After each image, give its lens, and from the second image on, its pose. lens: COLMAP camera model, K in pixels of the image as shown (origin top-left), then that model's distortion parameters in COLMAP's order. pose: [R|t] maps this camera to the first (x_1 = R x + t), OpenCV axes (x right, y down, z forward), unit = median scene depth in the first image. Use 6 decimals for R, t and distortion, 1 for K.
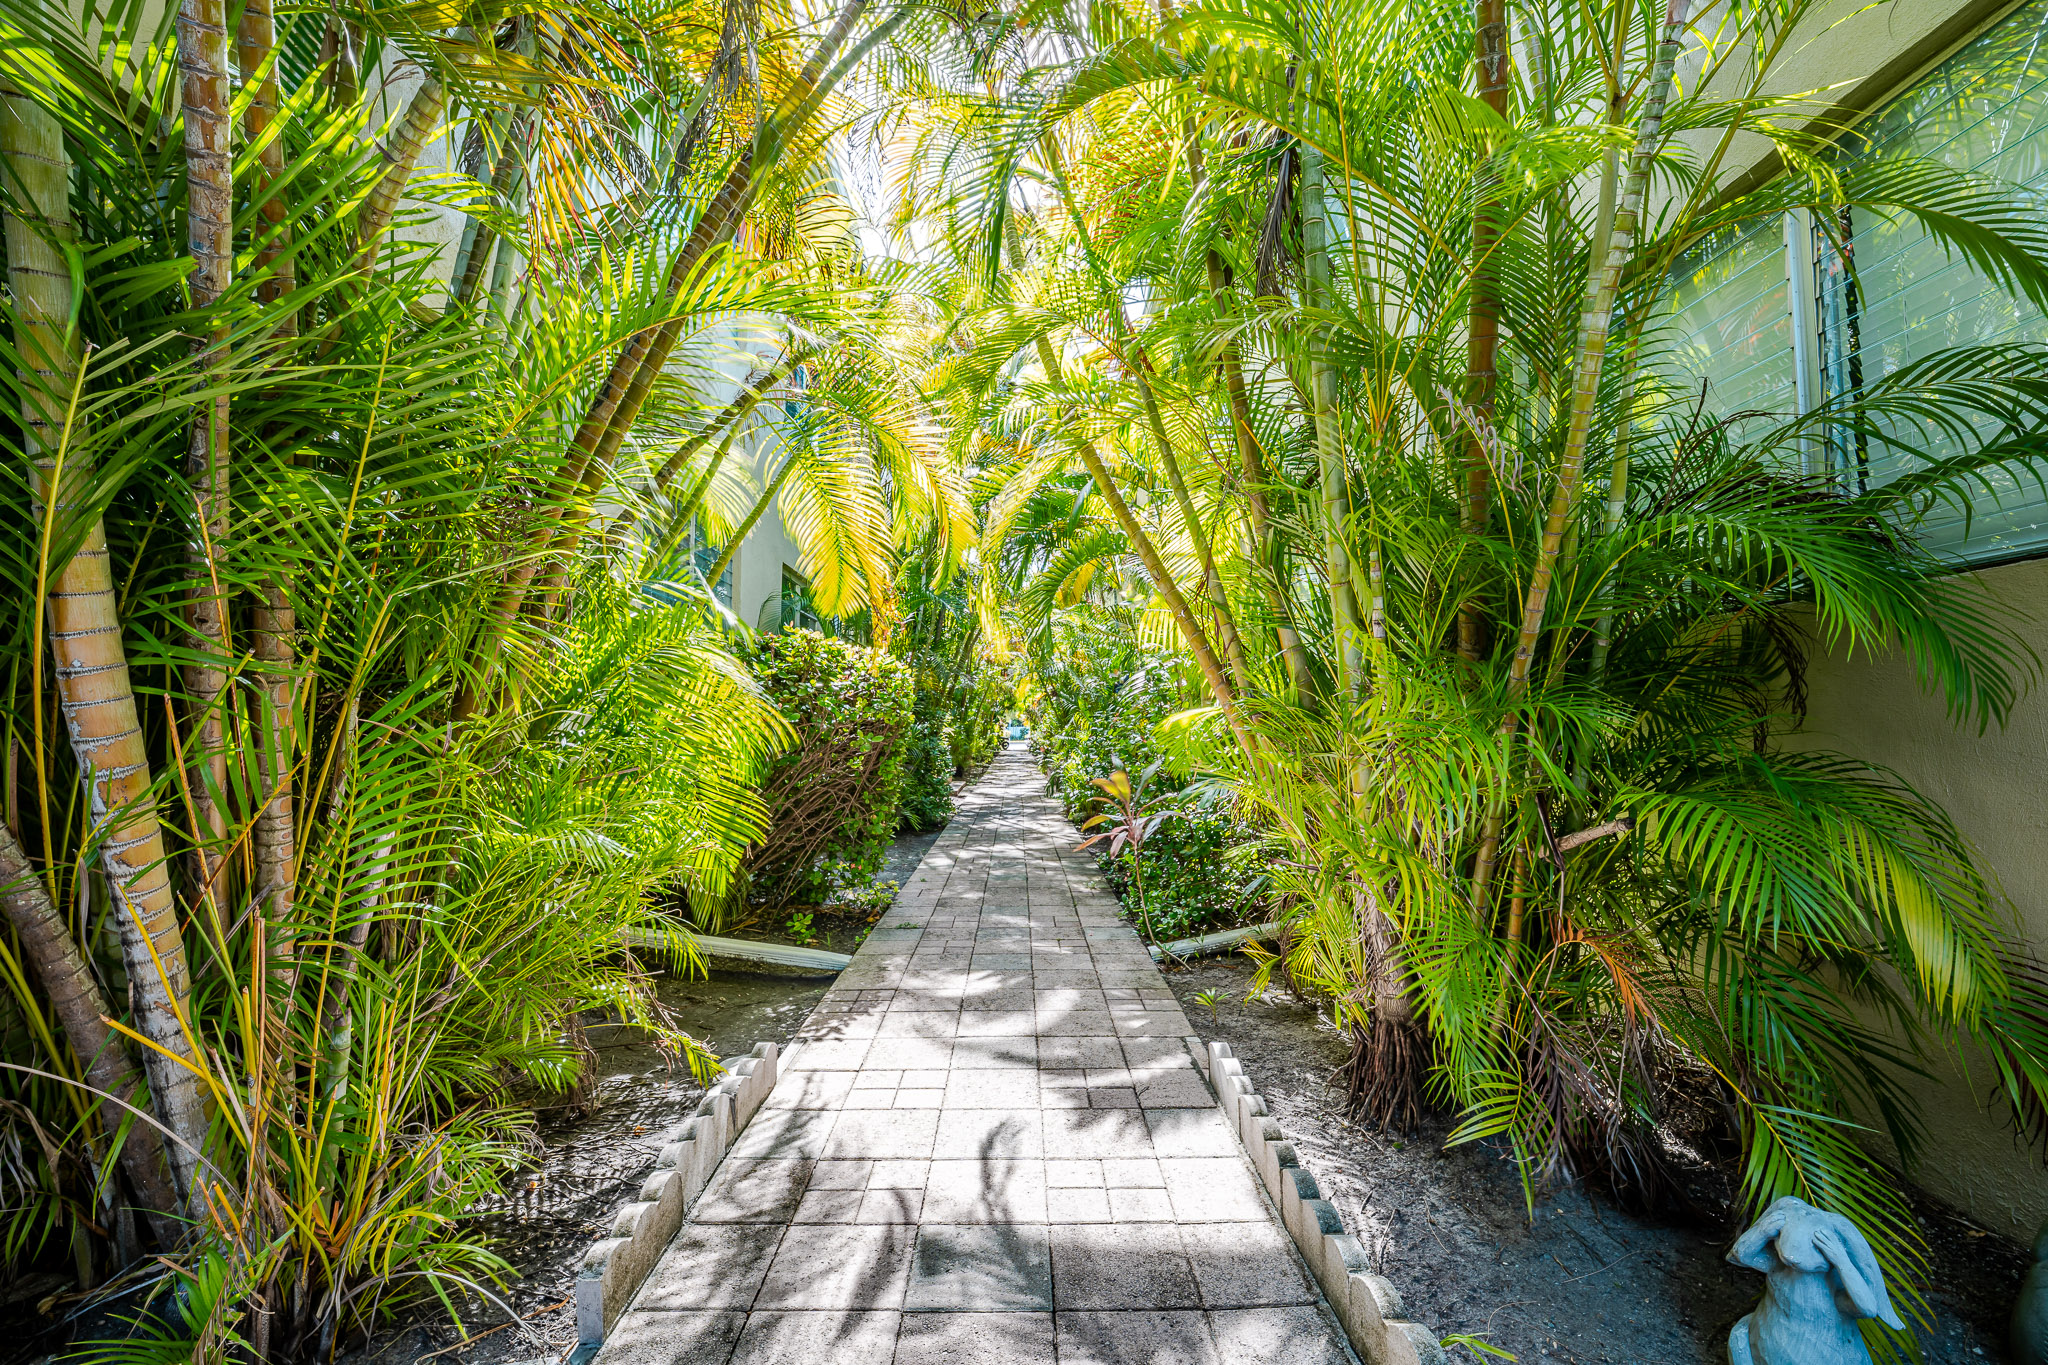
lens RADIAL K [[844.9, 0, 1032.9], [0, 844.9, 682.9], [0, 0, 1]] dist [0.022694, -0.020695]
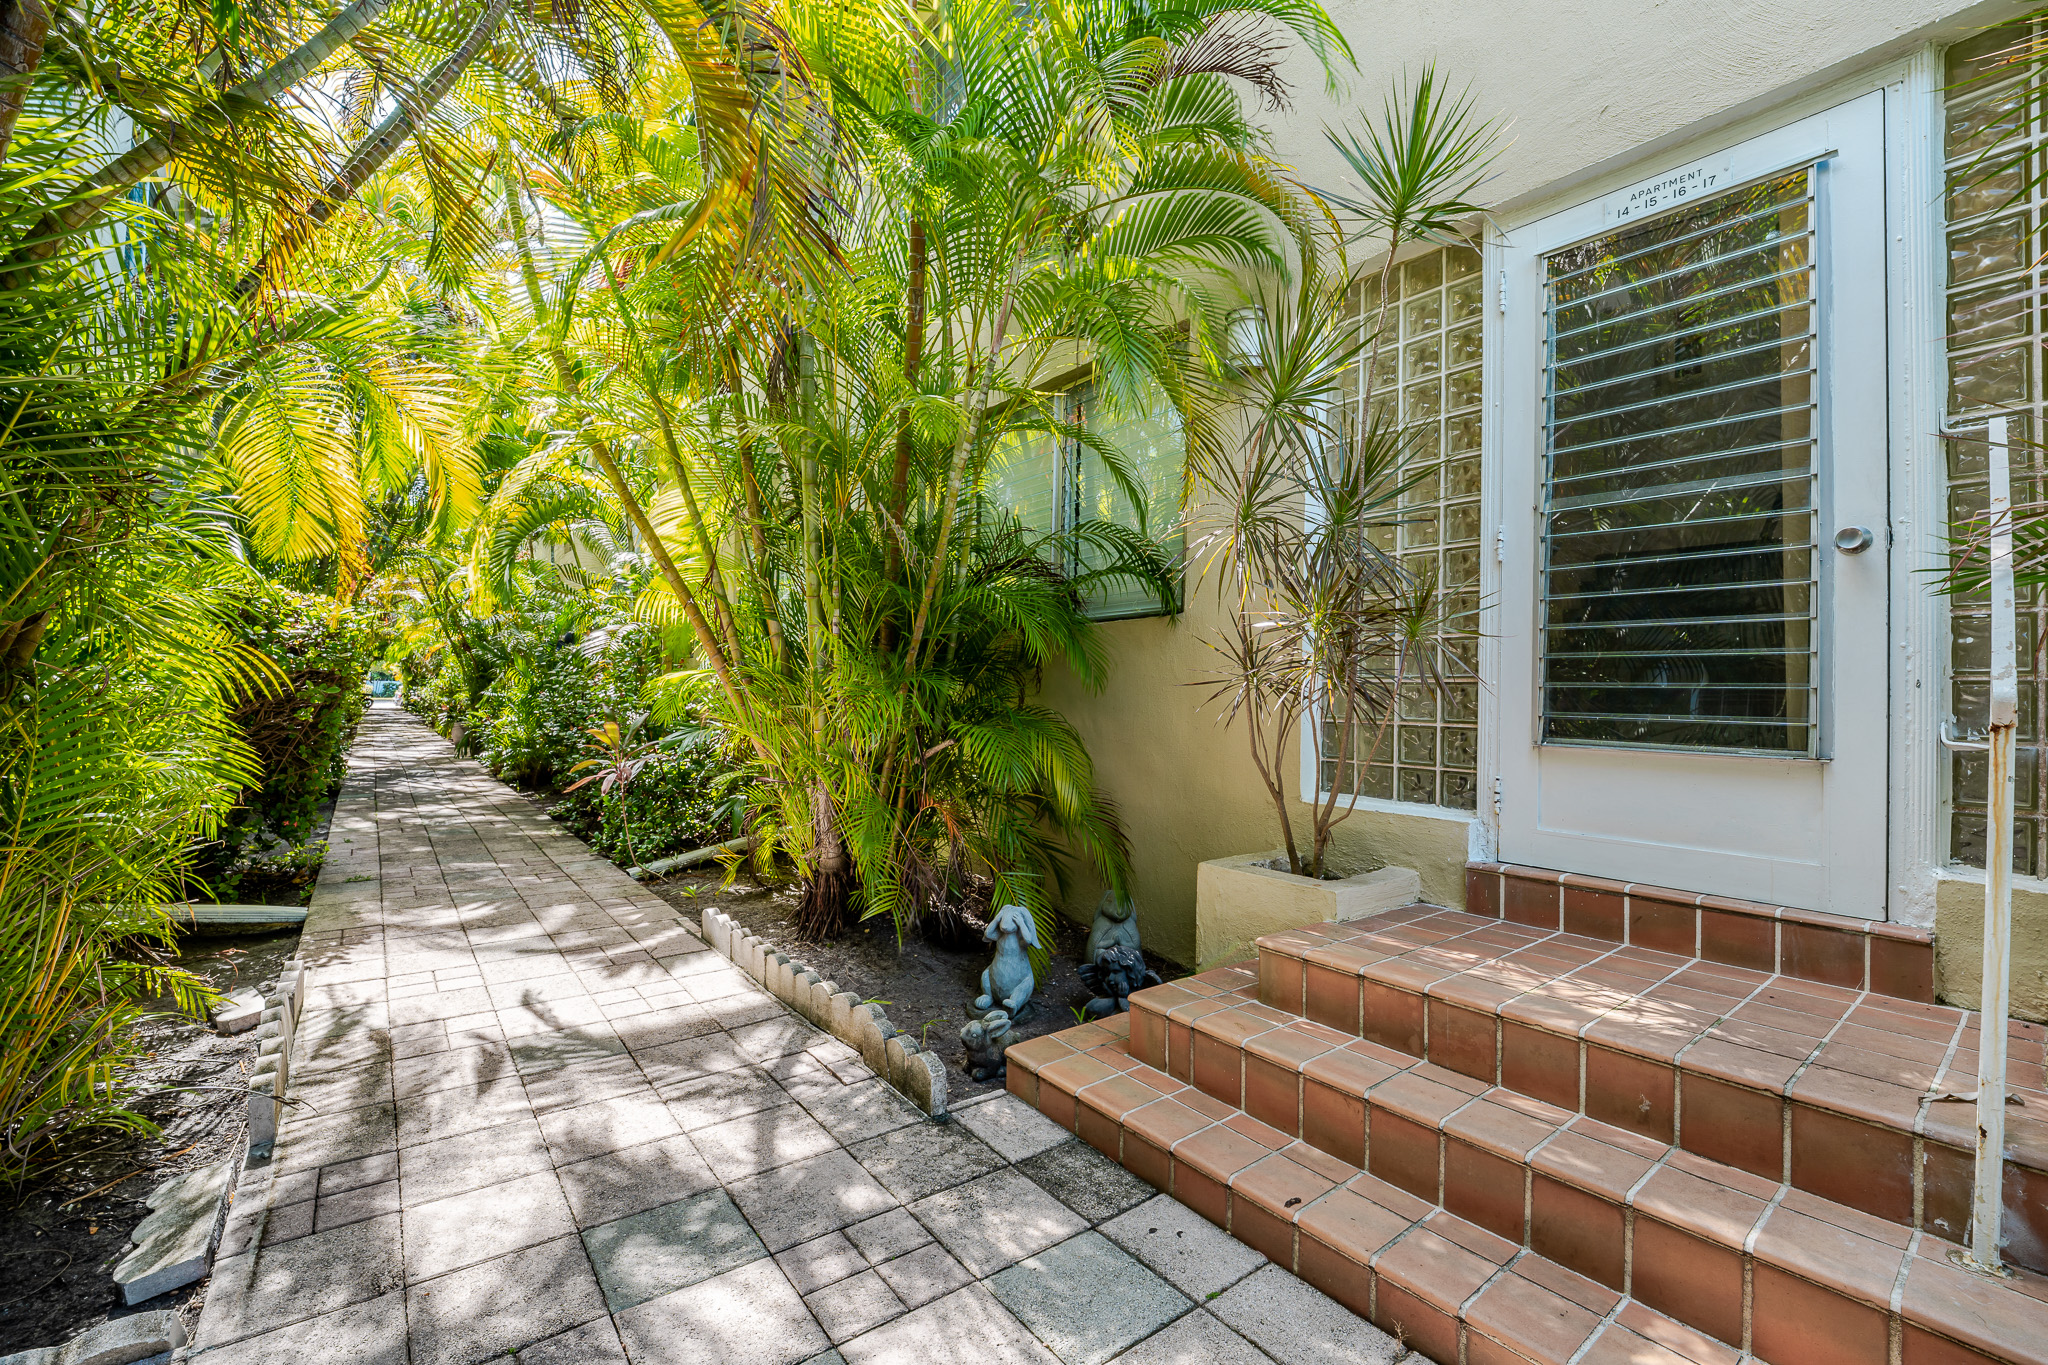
lens RADIAL K [[844.9, 0, 1032.9], [0, 844.9, 682.9], [0, 0, 1]] dist [0.022694, -0.020695]
pose [[0.787989, 0.027976, 0.615053, -0.253342], [-0.054687, 0.998199, 0.024660, -0.017968], [-0.613256, -0.053067, 0.788100, -0.449336]]
